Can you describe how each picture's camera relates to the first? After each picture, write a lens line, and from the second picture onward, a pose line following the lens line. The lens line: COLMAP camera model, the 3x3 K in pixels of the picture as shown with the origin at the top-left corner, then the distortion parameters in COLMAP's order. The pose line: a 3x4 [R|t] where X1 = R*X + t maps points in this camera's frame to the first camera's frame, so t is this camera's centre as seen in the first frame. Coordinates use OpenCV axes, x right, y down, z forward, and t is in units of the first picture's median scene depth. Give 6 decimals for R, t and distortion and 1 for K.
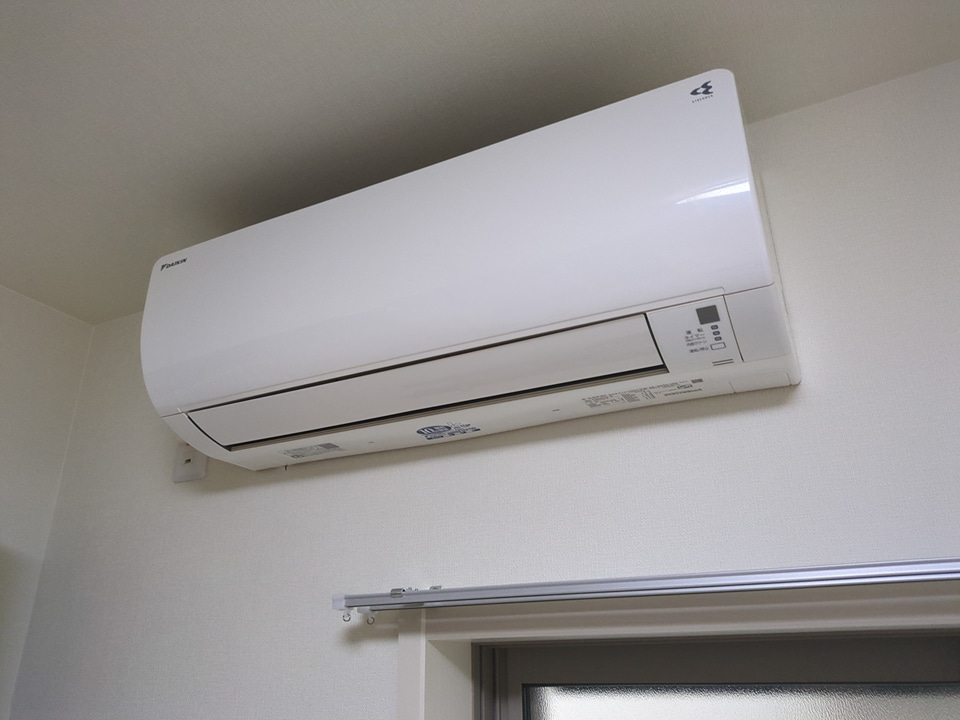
lens RADIAL K [[725.2, 0, 480.0], [0, 725.2, 360.0], [0, 0, 1]] dist [0.027033, -0.006621]
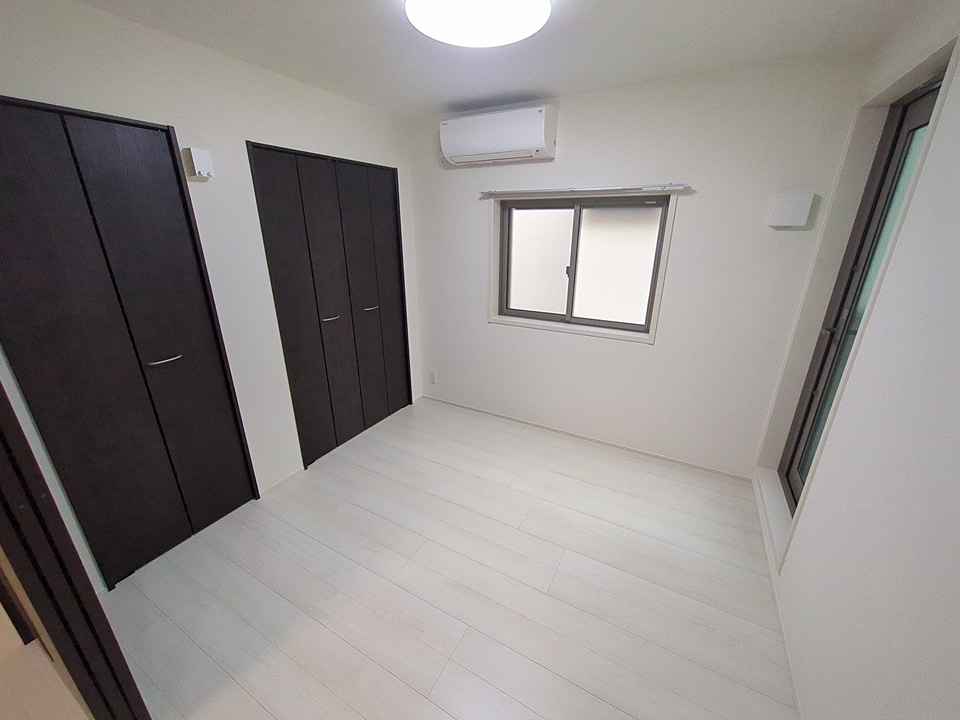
lens RADIAL K [[385.8, 0, 480.9], [0, 385.8, 357.4], [0, 0, 1]] dist [-0.001360, 0.000258]
pose [[0.997968, 0.047092, -0.042919, 0.025733], [-0.007317, 0.753850, 0.657006, -0.751126], [0.063294, -0.655357, 0.752663, -2.333490]]
